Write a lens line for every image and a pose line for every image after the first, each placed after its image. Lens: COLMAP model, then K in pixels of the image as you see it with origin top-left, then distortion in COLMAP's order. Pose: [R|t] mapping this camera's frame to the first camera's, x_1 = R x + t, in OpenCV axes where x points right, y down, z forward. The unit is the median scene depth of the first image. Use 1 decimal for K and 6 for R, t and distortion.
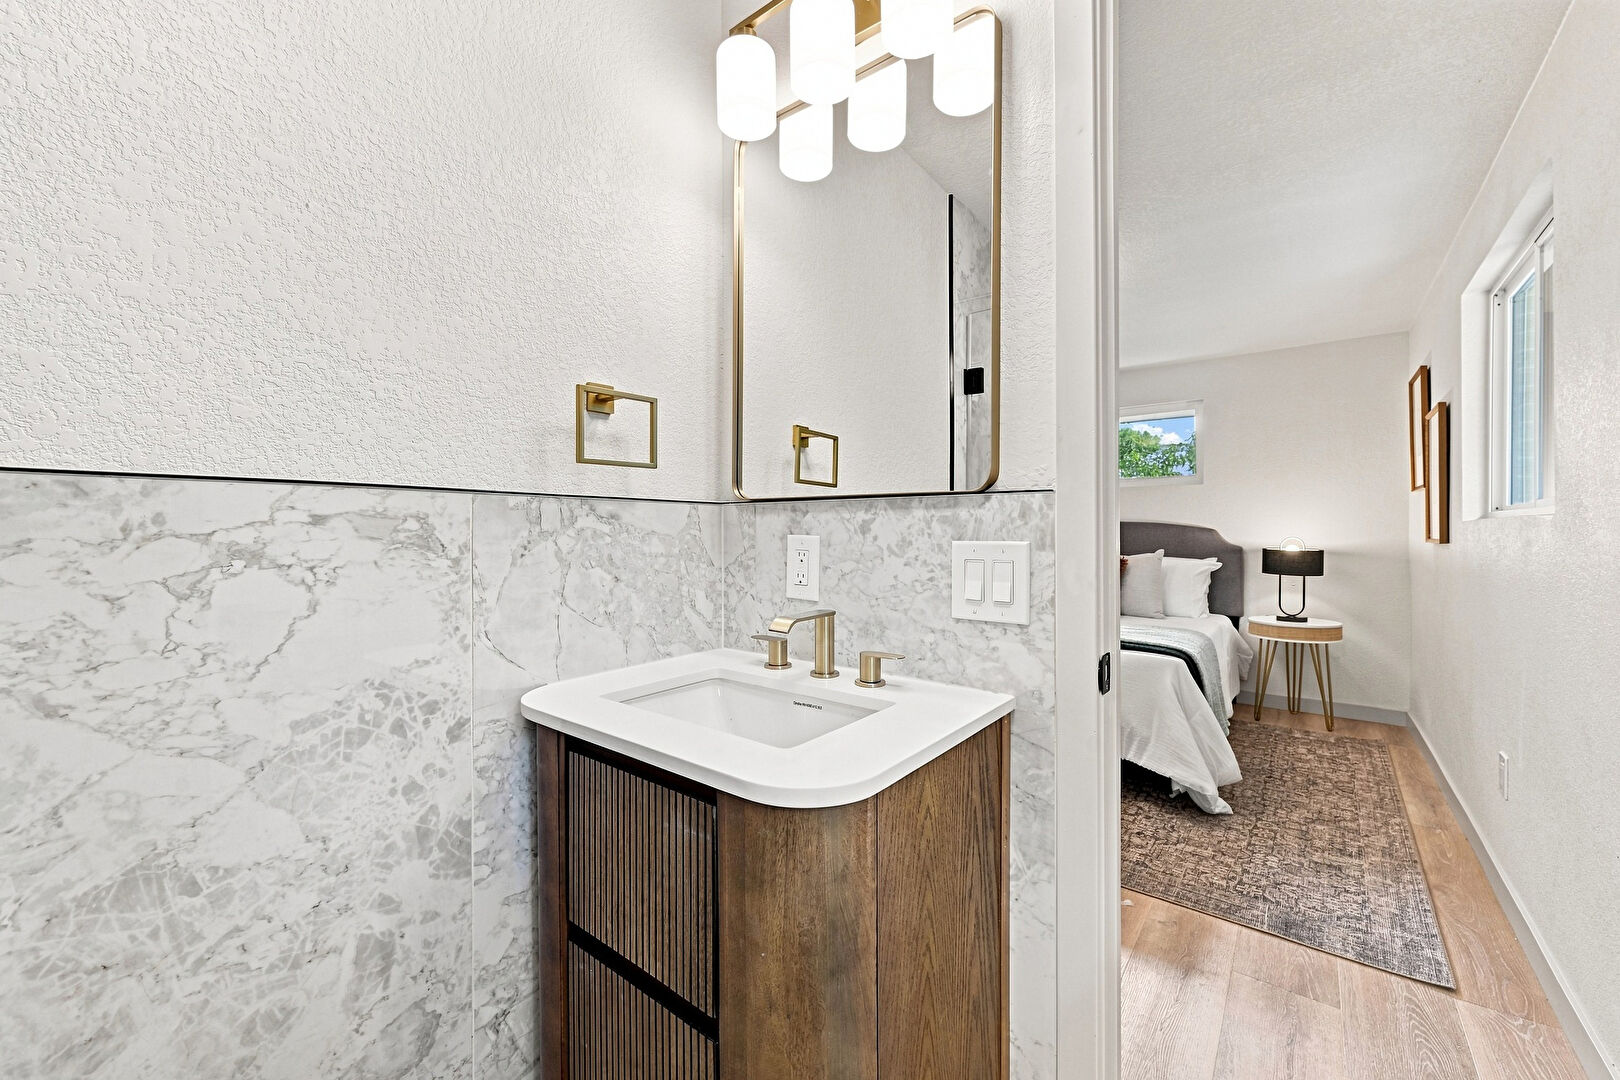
lens RADIAL K [[657.4, 0, 819.8], [0, 657.4, 528.3], [0, 0, 1]] dist [0.018618, 0.000664]
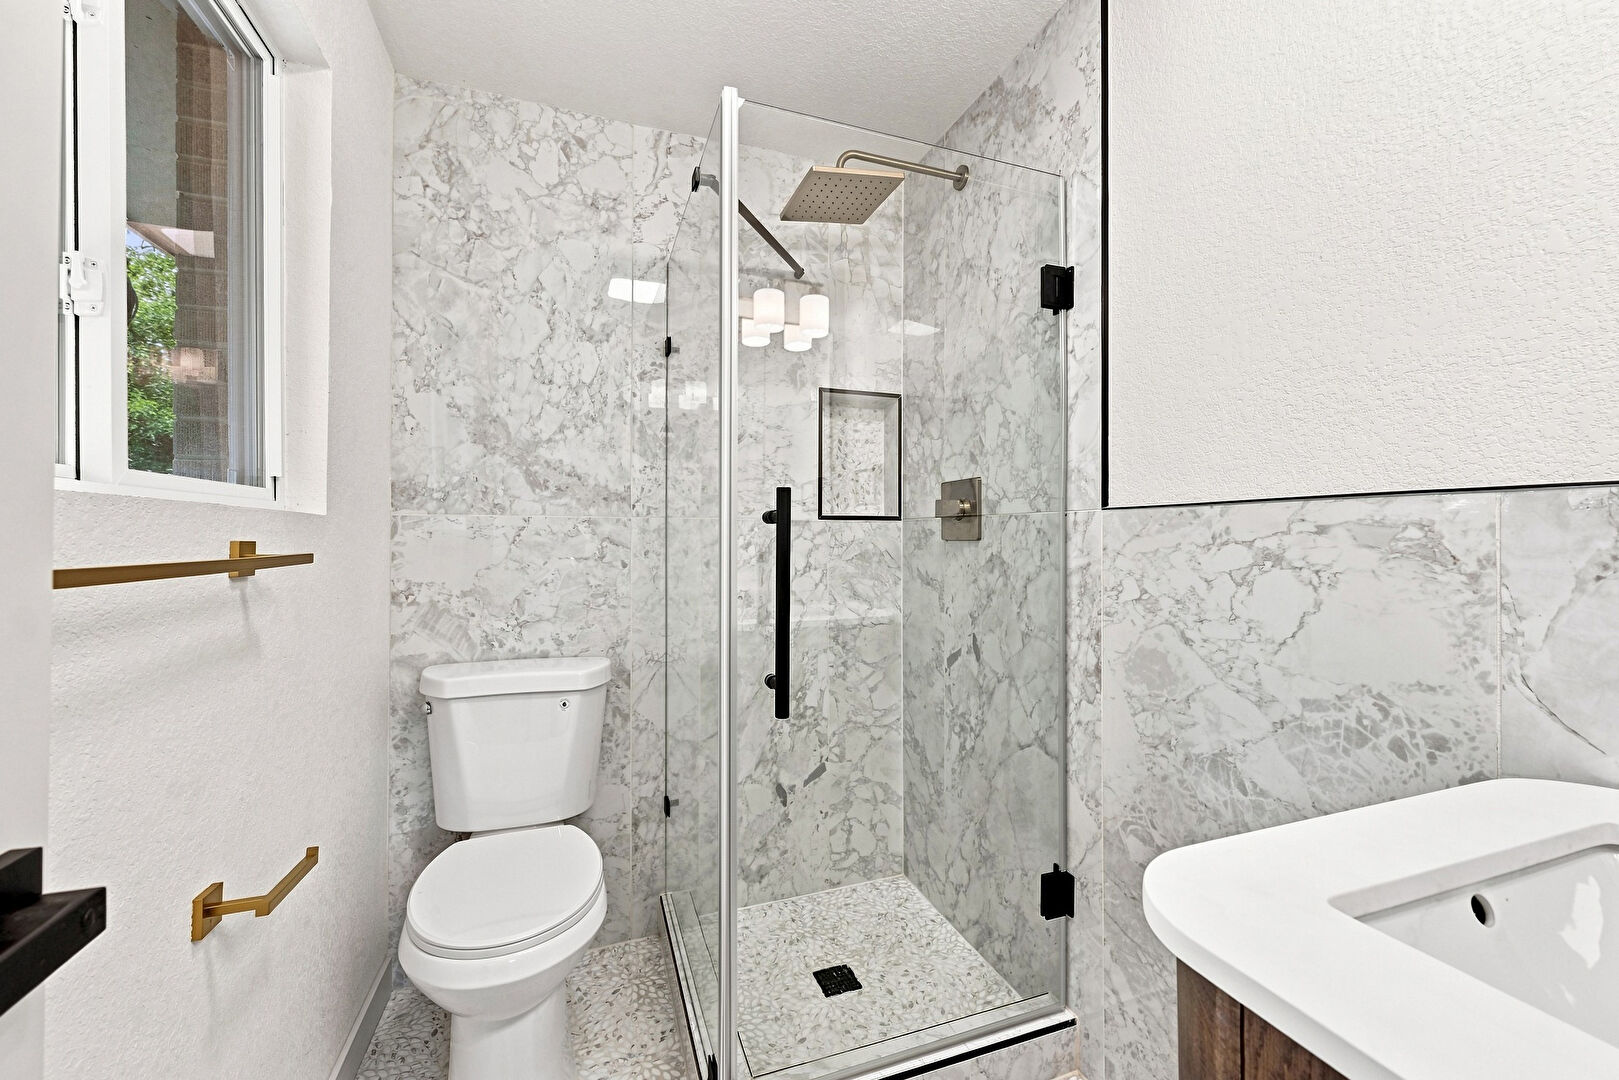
lens RADIAL K [[657.0, 0, 819.2], [0, 657.0, 535.9], [0, 0, 1]] dist [0.018618, 0.000664]
pose [[-0.516406, -0.003266, -0.856338, 0.648435], [-0.001936, 0.999995, -0.002646, 0.002824], [0.856342, 0.000291, -0.516410, 0.836072]]
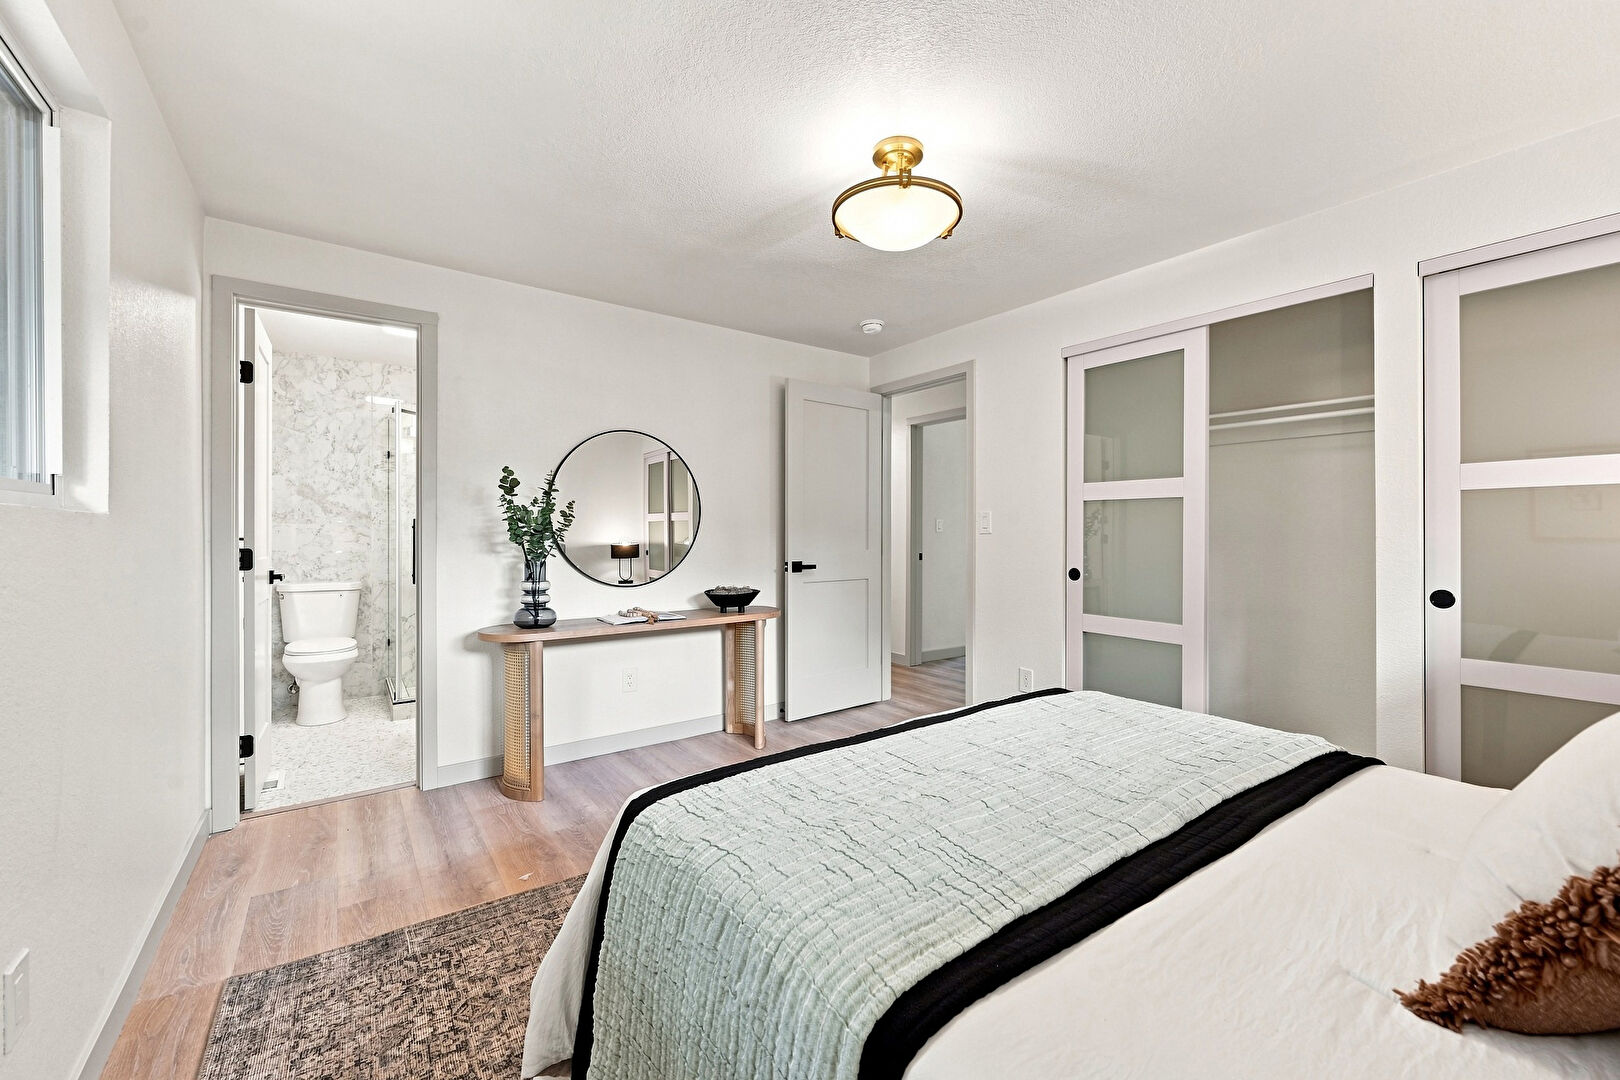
lens RADIAL K [[657.4, 0, 802.7], [0, 657.4, 534.7], [0, 0, 1]] dist [0.018618, 0.000664]
pose [[-0.311645, 0.006555, -0.950176, 1.040494], [-0.002051, 0.999969, 0.007572, -0.002515], [0.950196, 0.004309, -0.311622, 1.366177]]
